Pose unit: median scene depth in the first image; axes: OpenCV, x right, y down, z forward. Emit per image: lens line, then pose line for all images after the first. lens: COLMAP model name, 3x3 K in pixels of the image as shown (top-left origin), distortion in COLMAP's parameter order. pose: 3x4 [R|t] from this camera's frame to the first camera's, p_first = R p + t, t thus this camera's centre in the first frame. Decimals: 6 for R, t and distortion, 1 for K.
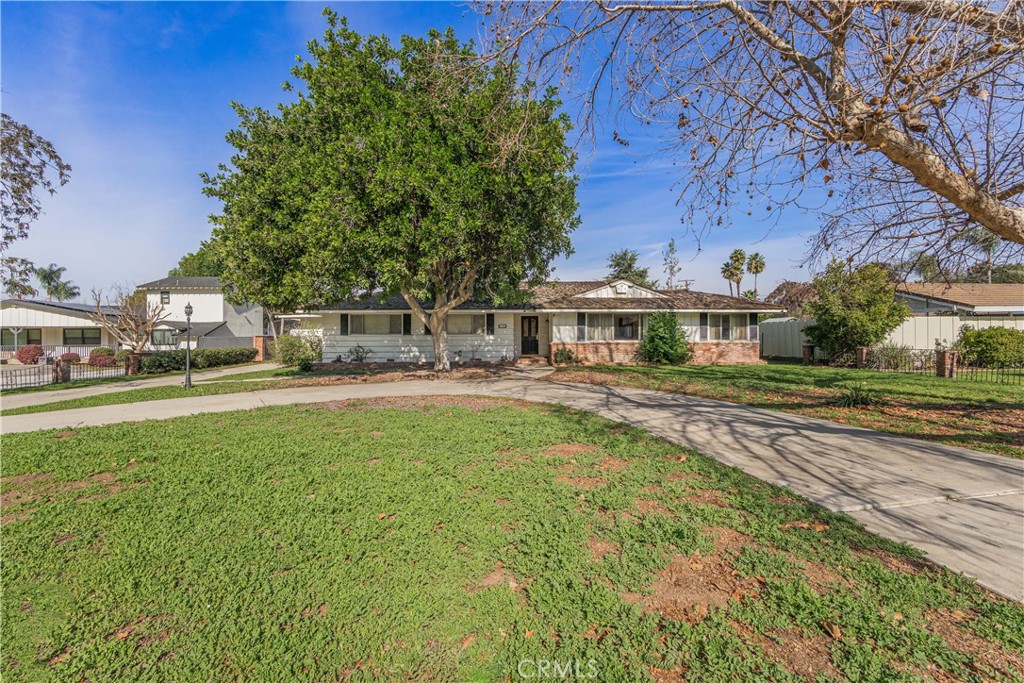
lens RADIAL K [[441.2, 0, 512.0], [0, 441.2, 341.5], [0, 0, 1]] dist [0.000654, -0.000288]
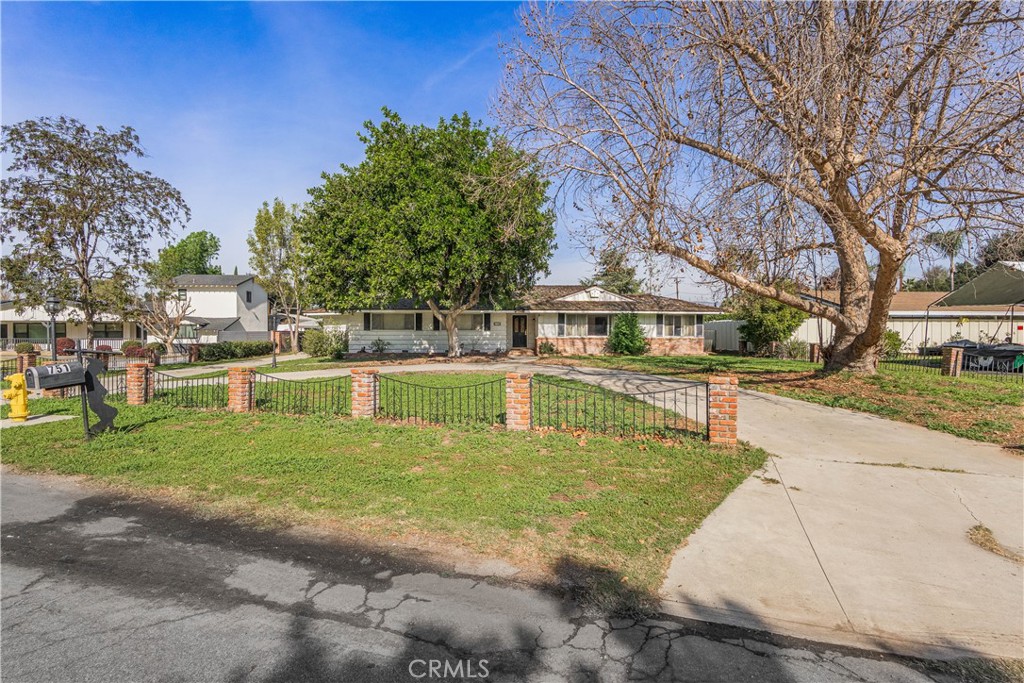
lens RADIAL K [[488.3, 0, 513.6], [0, 488.3, 354.7], [0, 0, 1]] dist [-0.001705, -0.000410]
pose [[0.999562, 0.004211, 0.029290, -0.015959], [-0.005158, 0.999464, 0.032322, 0.007060], [-0.029138, -0.032459, 0.999048, -0.362772]]
